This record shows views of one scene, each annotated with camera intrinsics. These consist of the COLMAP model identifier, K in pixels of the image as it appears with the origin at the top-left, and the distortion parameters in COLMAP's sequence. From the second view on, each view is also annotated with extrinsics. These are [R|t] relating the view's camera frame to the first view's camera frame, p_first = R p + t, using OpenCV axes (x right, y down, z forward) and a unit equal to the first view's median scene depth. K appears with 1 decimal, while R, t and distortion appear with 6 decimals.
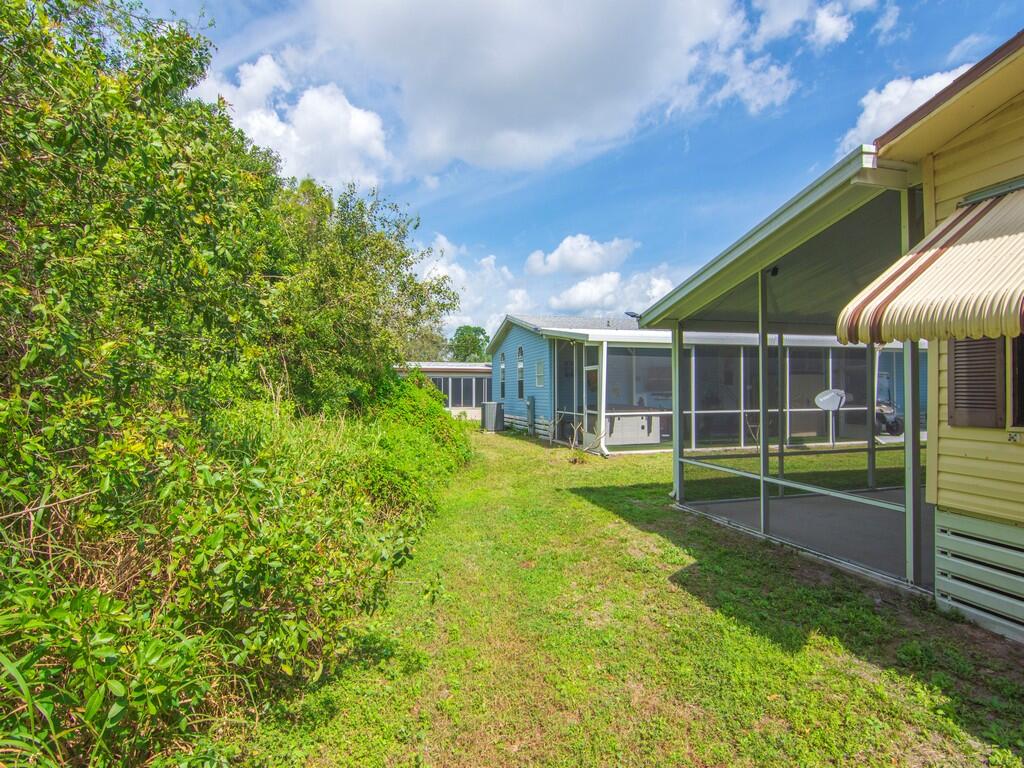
lens RADIAL K [[486.3, 0, 531.4], [0, 486.3, 393.0], [0, 0, 1]] dist [-0.011971, -0.001522]
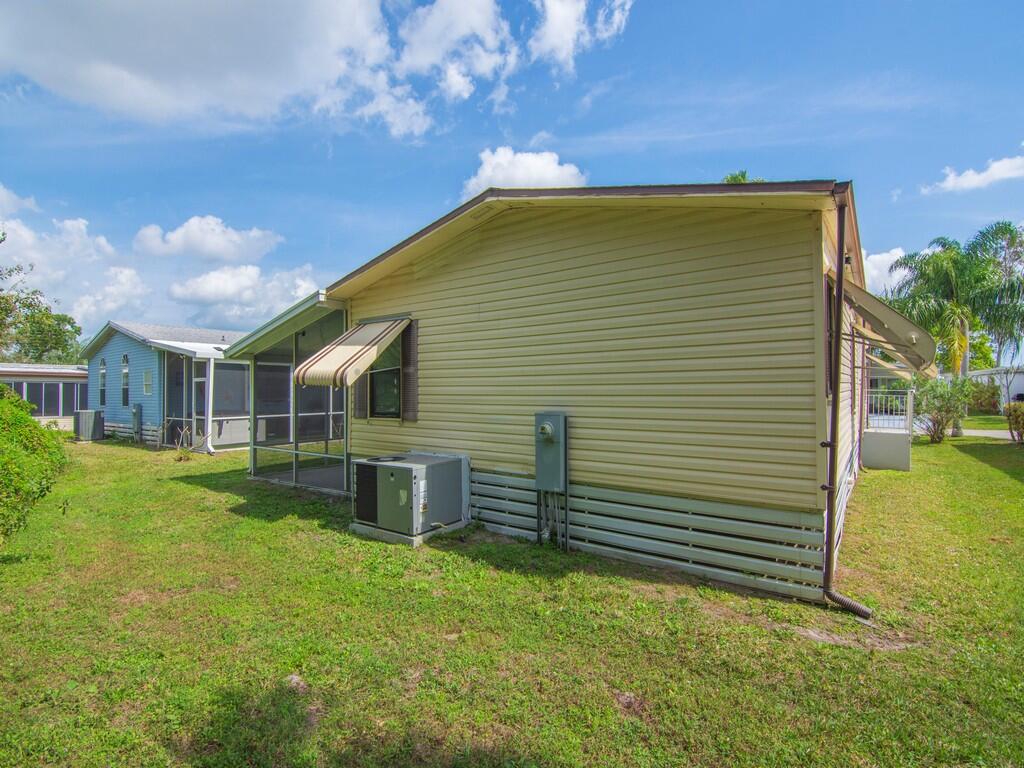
lens RADIAL K [[491.7, 0, 506.2], [0, 491.7, 397.5], [0, 0, 1]] dist [-0.003054, -0.002609]
pose [[0.806164, -0.008817, 0.591627, 0.003370], [0.004789, 0.999953, 0.008377, -0.002744], [-0.591673, -0.003920, 0.806169, -0.068910]]
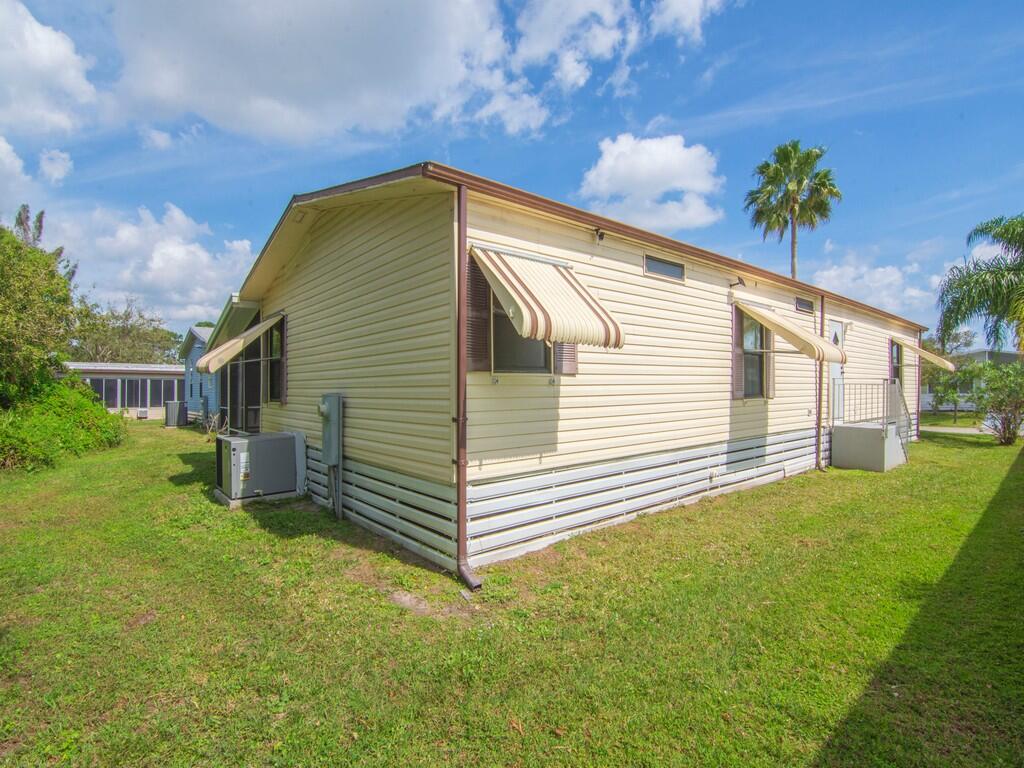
lens RADIAL K [[491.7, 0, 518.5], [0, 491.7, 428.6], [0, 0, 1]] dist [-0.003054, -0.002609]
pose [[0.920966, -0.025436, 0.388811, 0.056624], [-0.001435, 0.997639, 0.068664, 0.000787], [-0.389639, -0.063795, 0.918755, -0.104200]]
